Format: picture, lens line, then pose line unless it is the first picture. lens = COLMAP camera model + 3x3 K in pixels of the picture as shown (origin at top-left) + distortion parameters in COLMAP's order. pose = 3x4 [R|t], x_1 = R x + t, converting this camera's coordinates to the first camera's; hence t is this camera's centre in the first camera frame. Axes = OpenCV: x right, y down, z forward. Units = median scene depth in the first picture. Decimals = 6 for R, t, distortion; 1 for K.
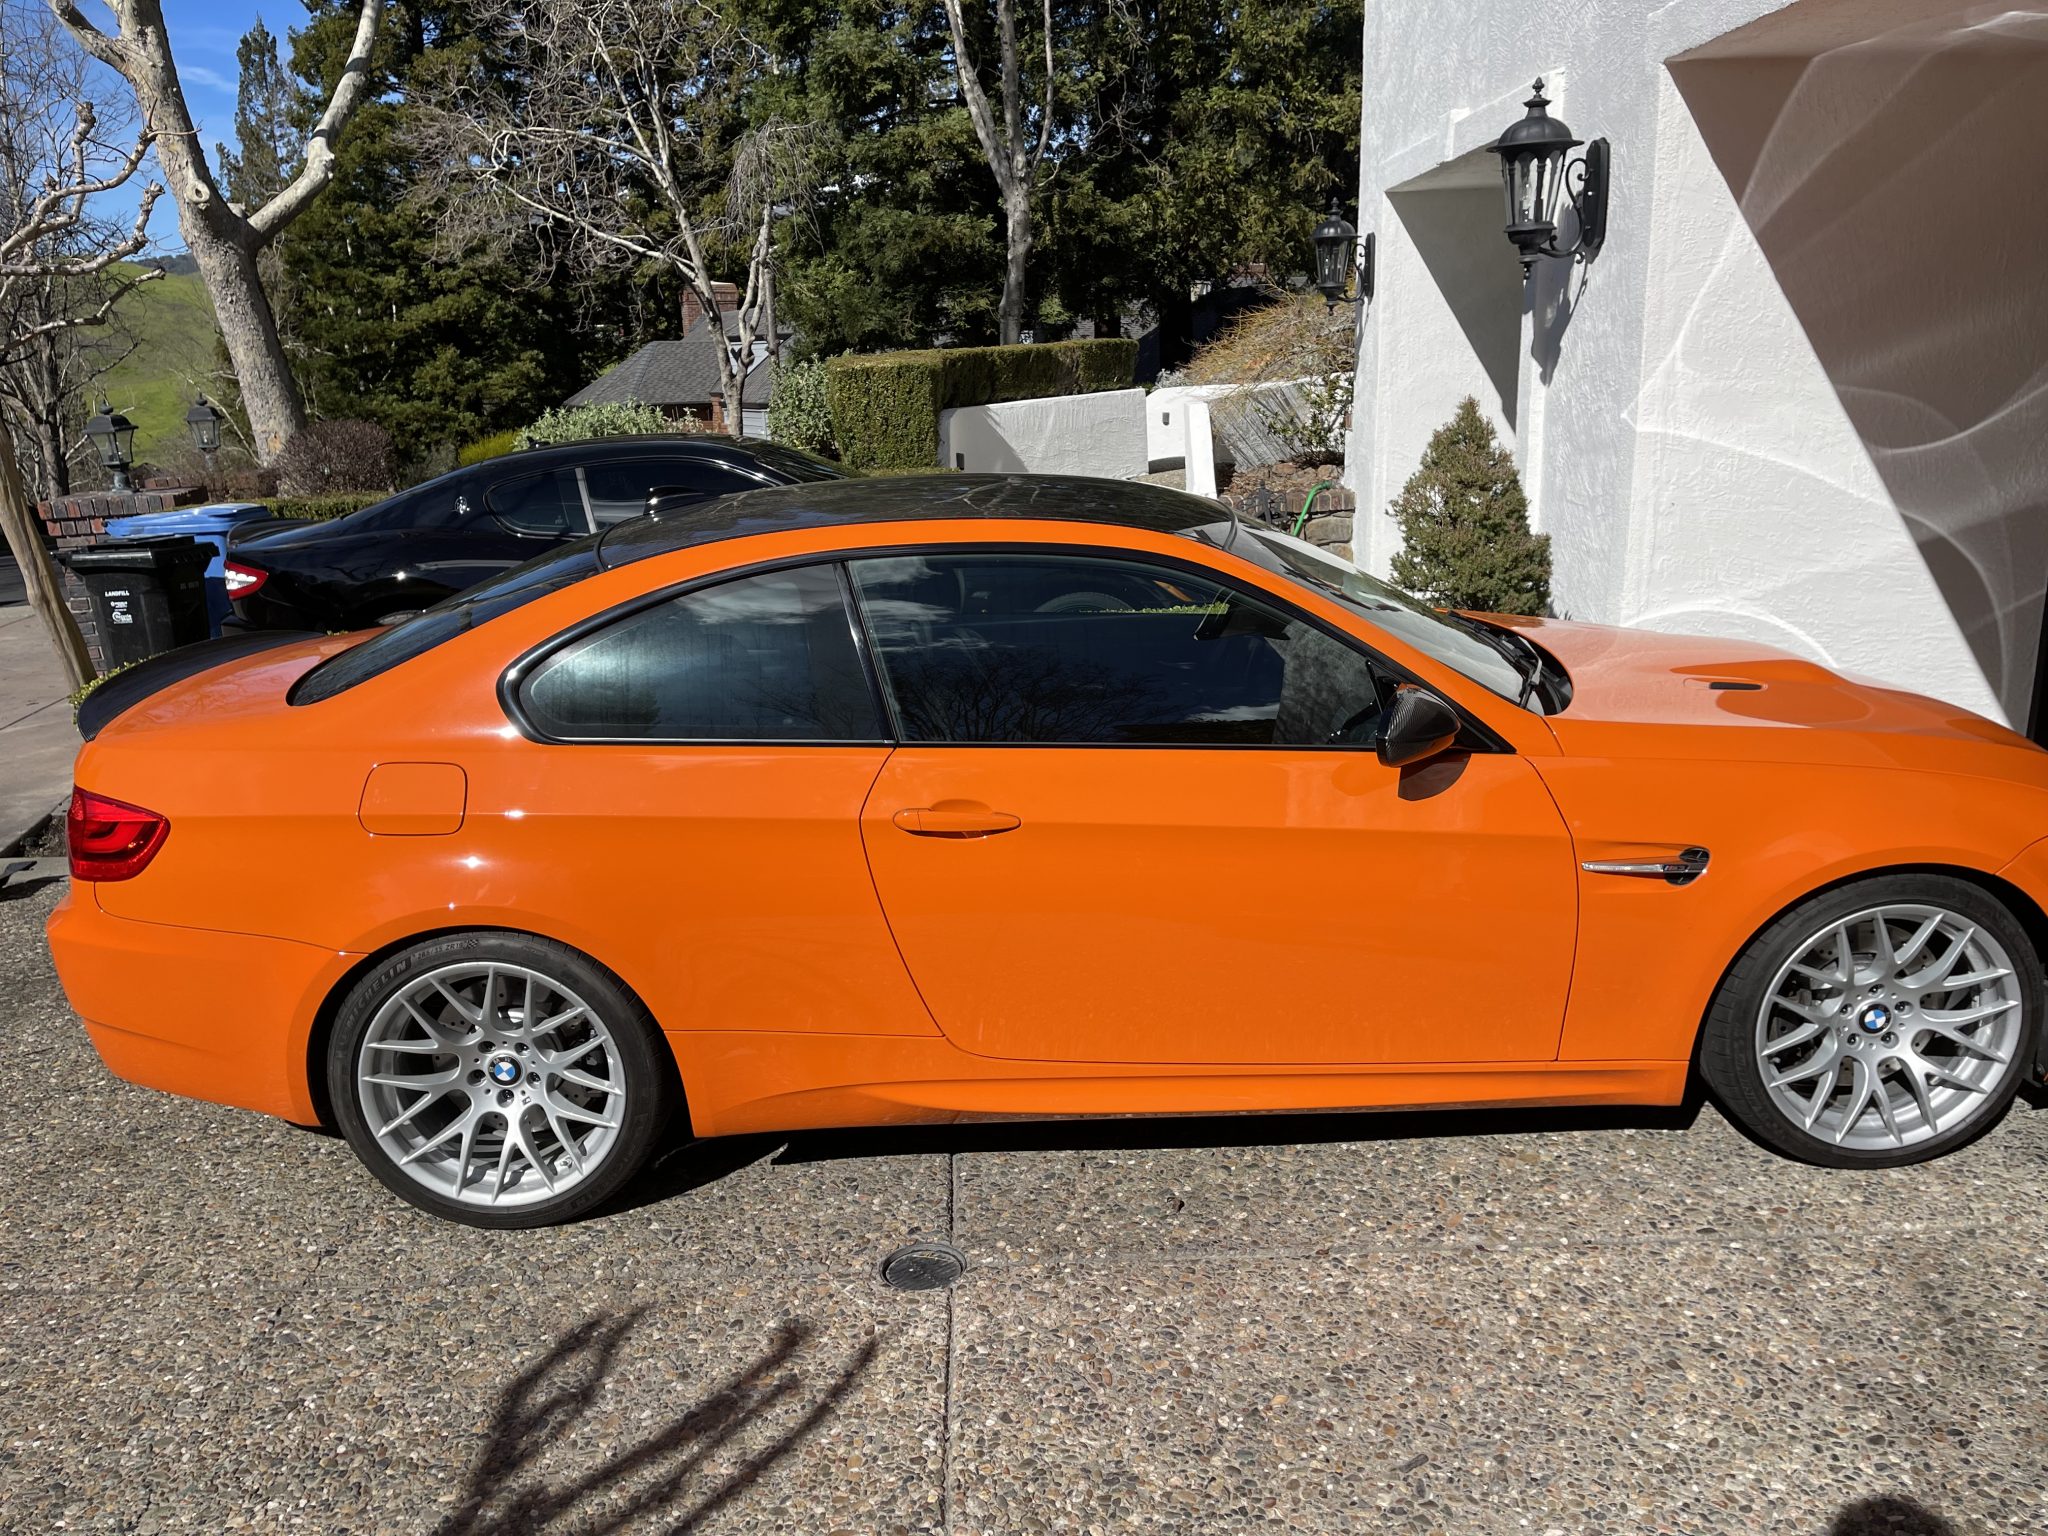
lens RADIAL K [[1559.2, 0, 1033.5], [0, 1559.2, 785.6], [0, 0, 1]] dist [0.057799, -0.065167]
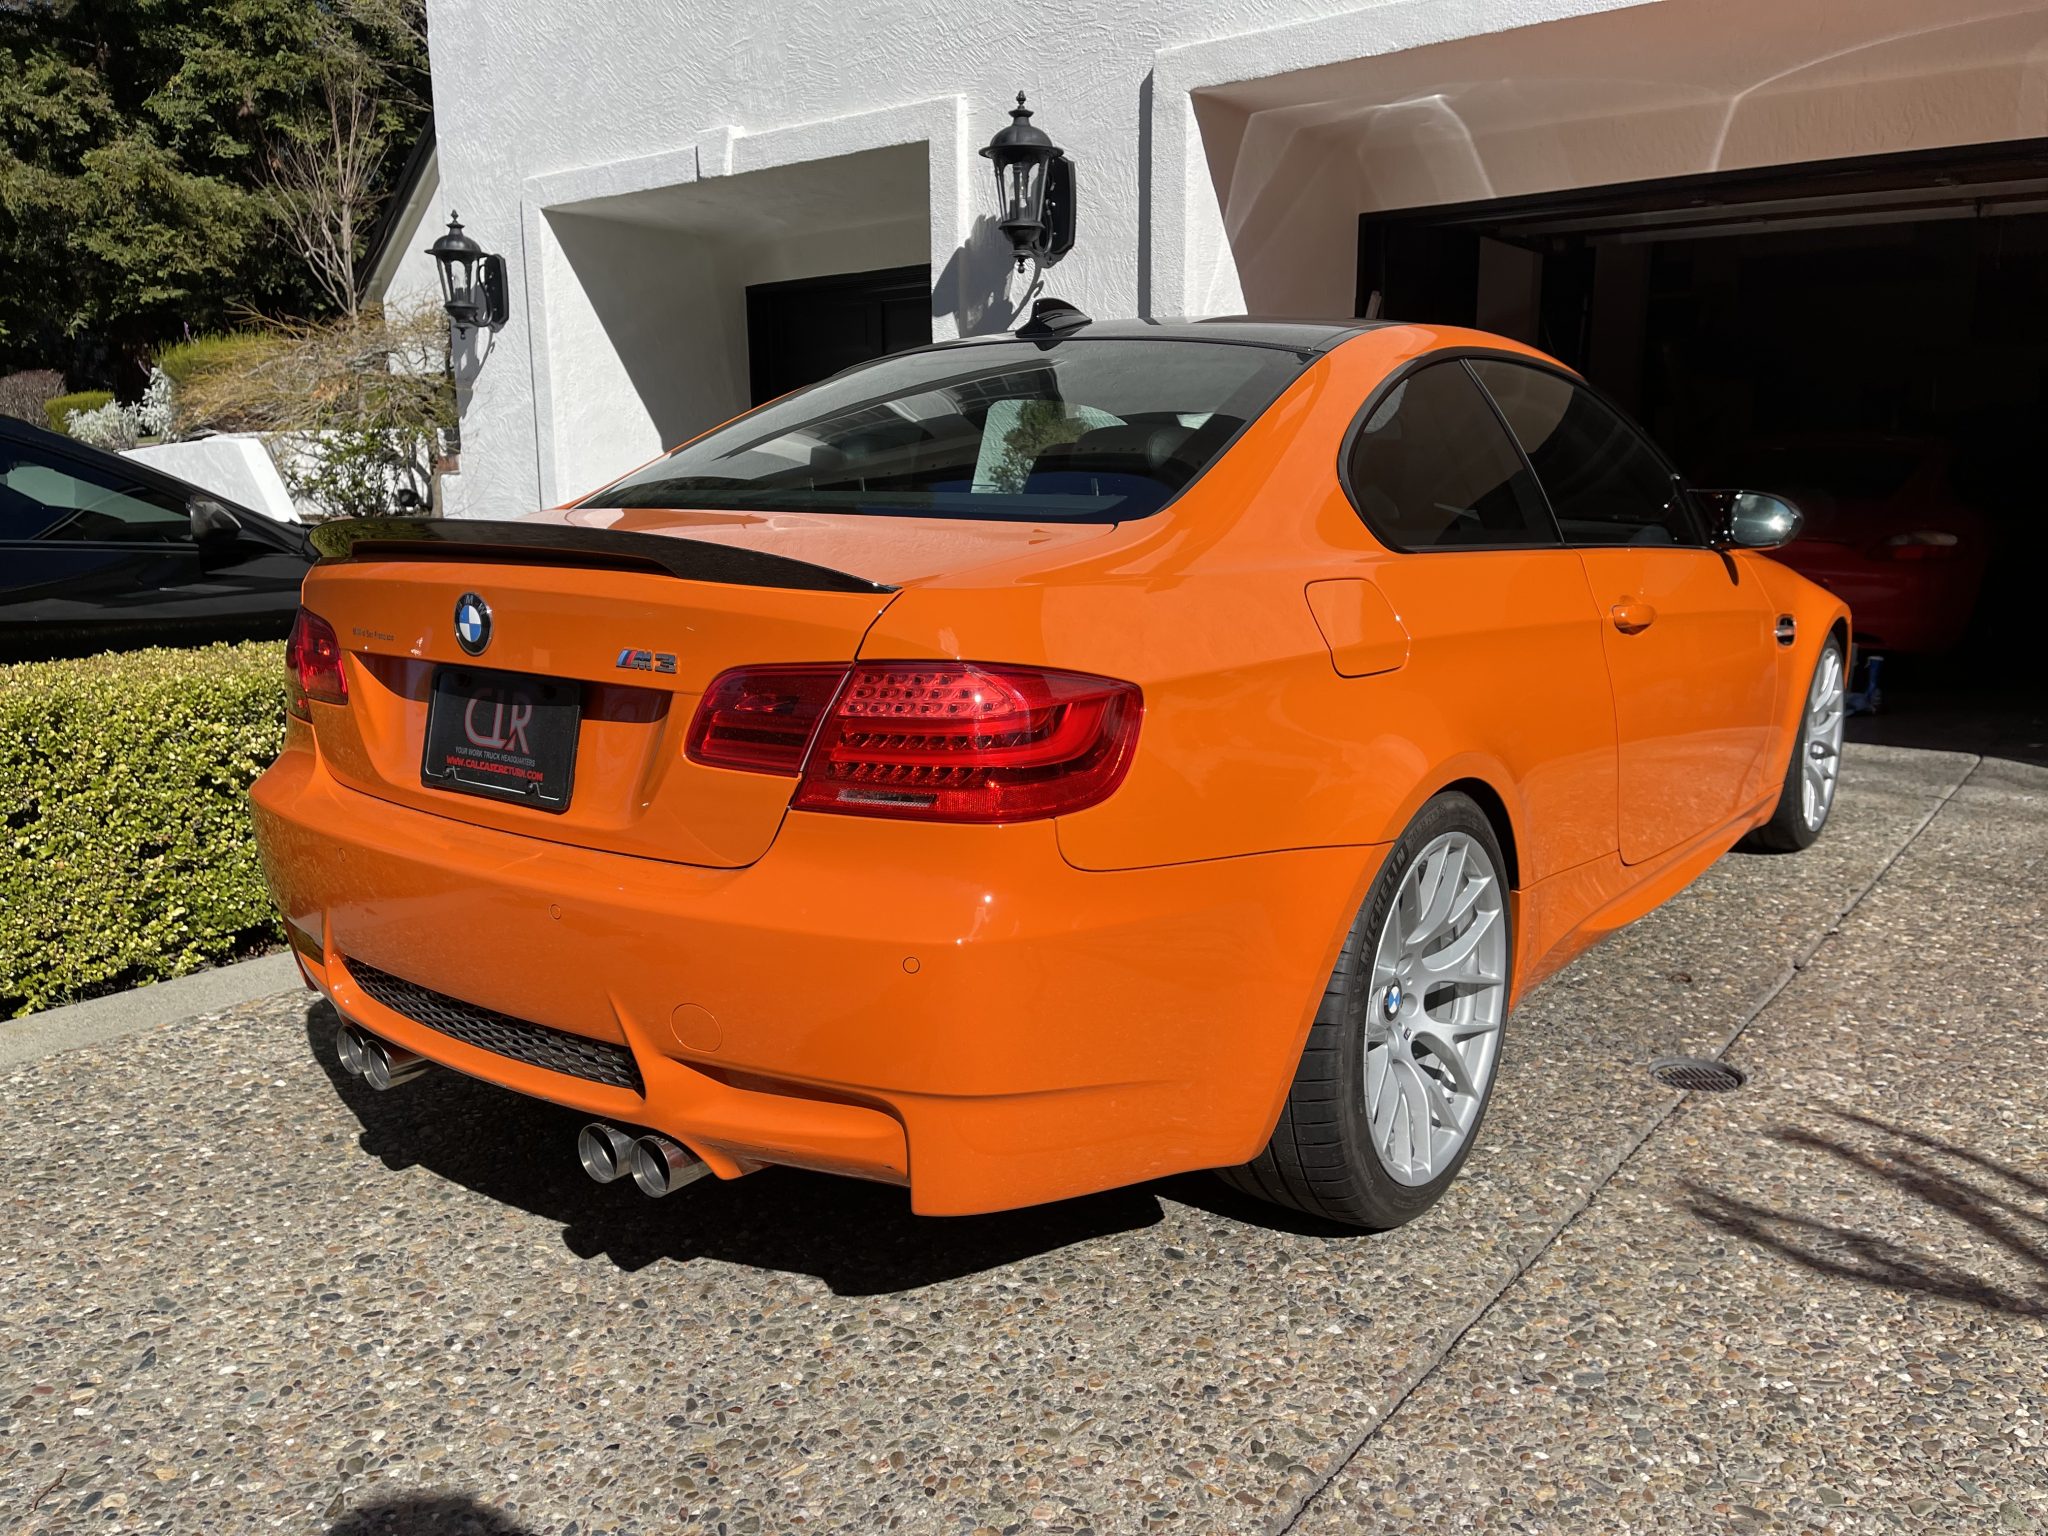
lens RADIAL K [[1559.2, 0, 1024.3], [0, 1559.2, 773.2], [0, 0, 1]] dist [0.057799, -0.065167]
pose [[0.613049, -0.123860, 0.780276, -0.632590], [0.203480, 0.979069, -0.004454, 0.027501], [-0.763392, 0.161501, 0.625420, 0.406792]]
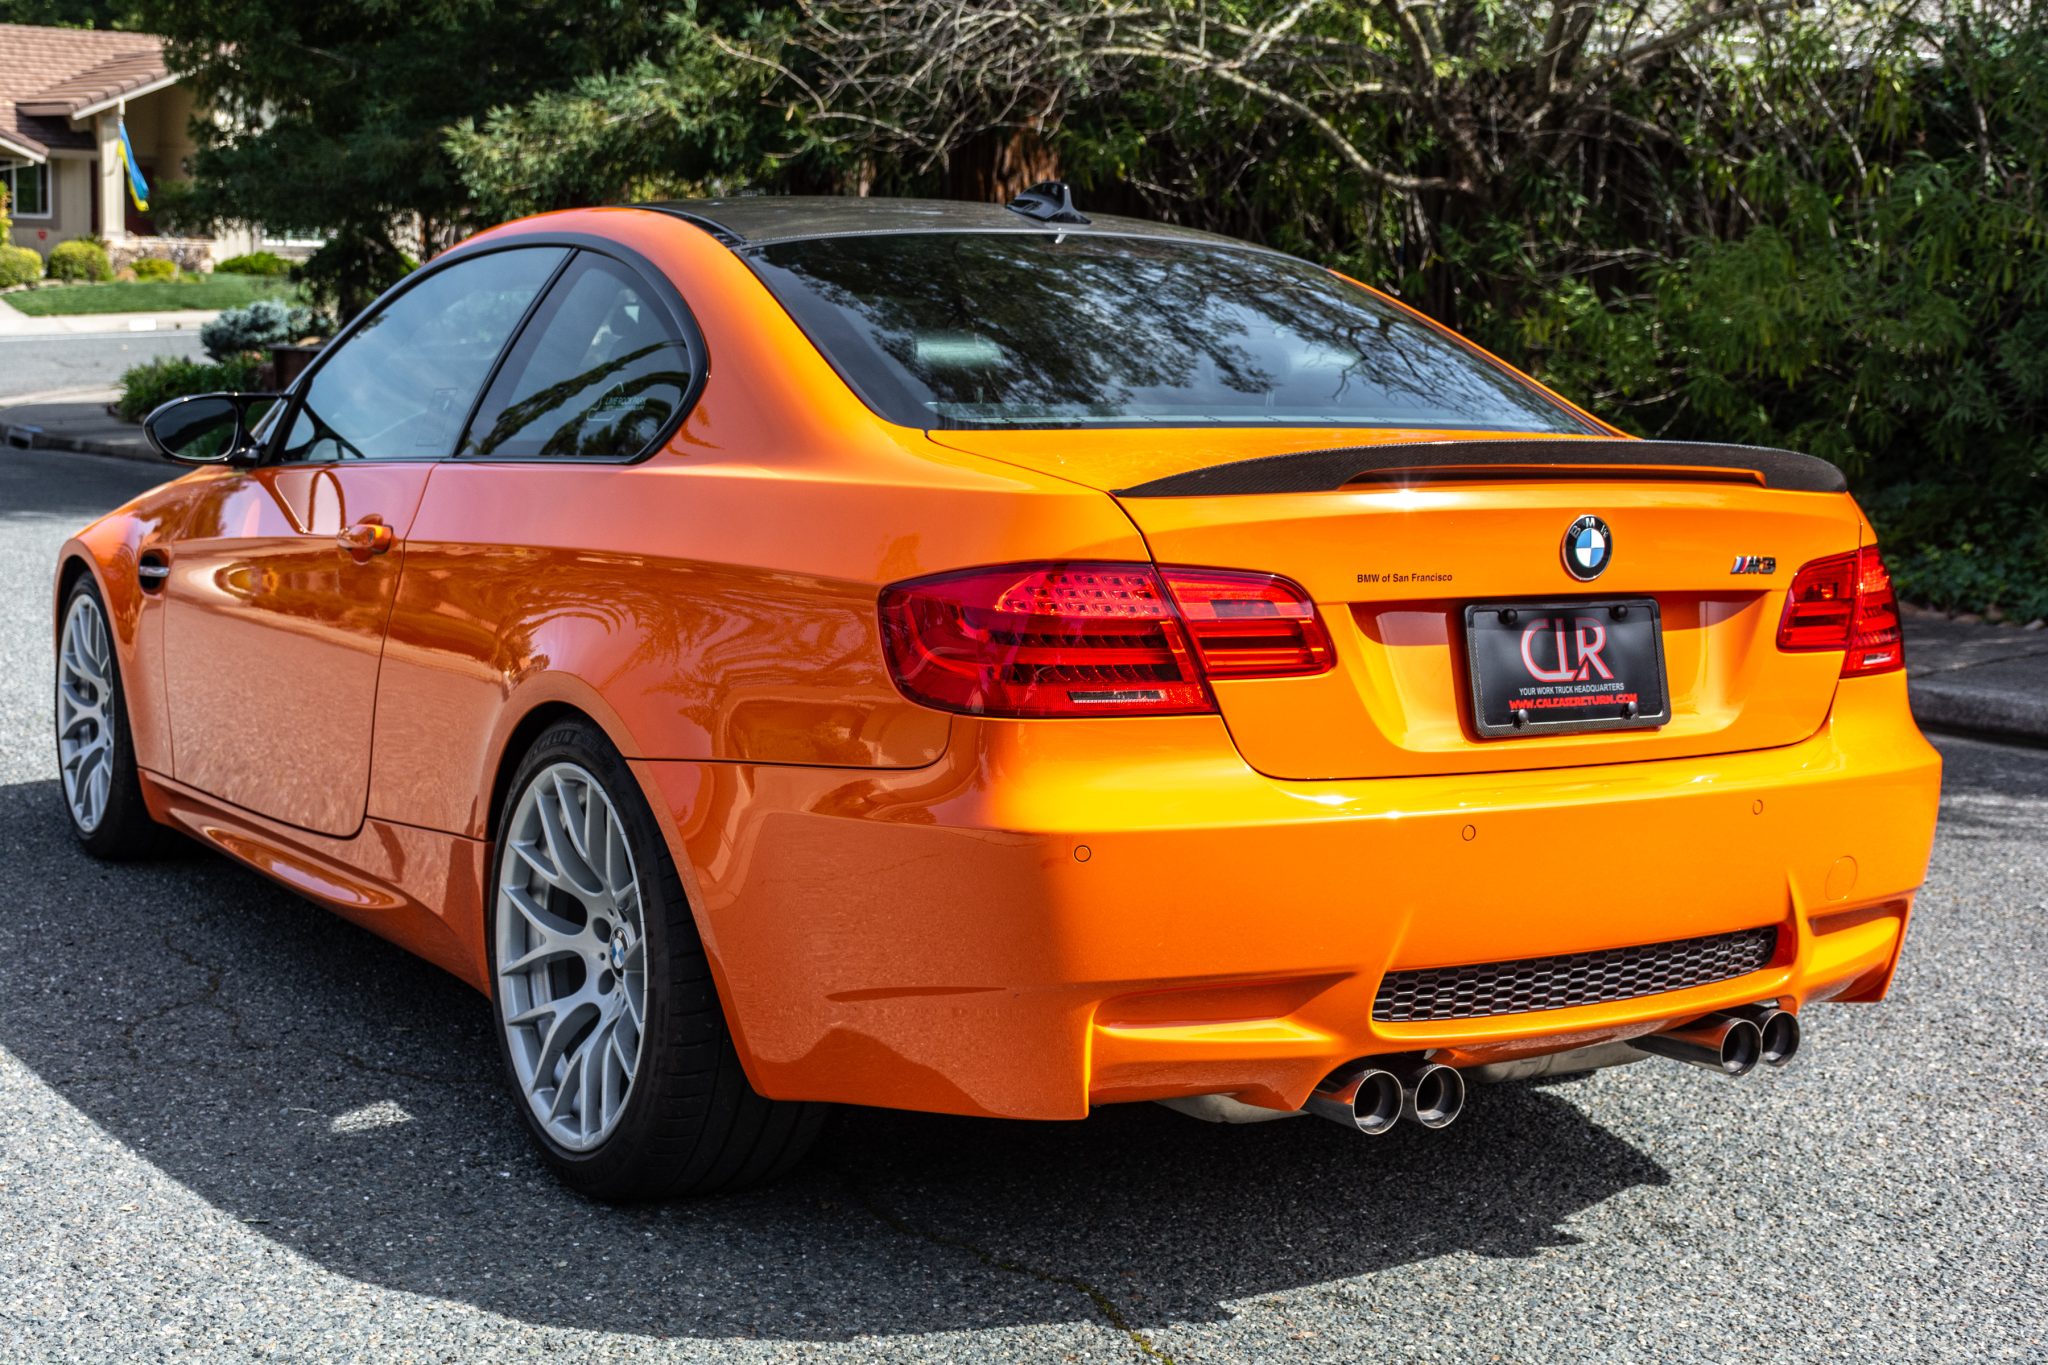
lens RADIAL K [[3047.0, 0, 1019.5], [0, 3047.0, 692.9], [0, 0, 1]] dist [0.084880, 0.000000]
pose [[-0.537602, -0.071787, 0.840137, -0.944602], [0.227481, 0.947077, 0.226489, -0.199740], [-0.811934, 0.312876, -0.492820, 1.223624]]
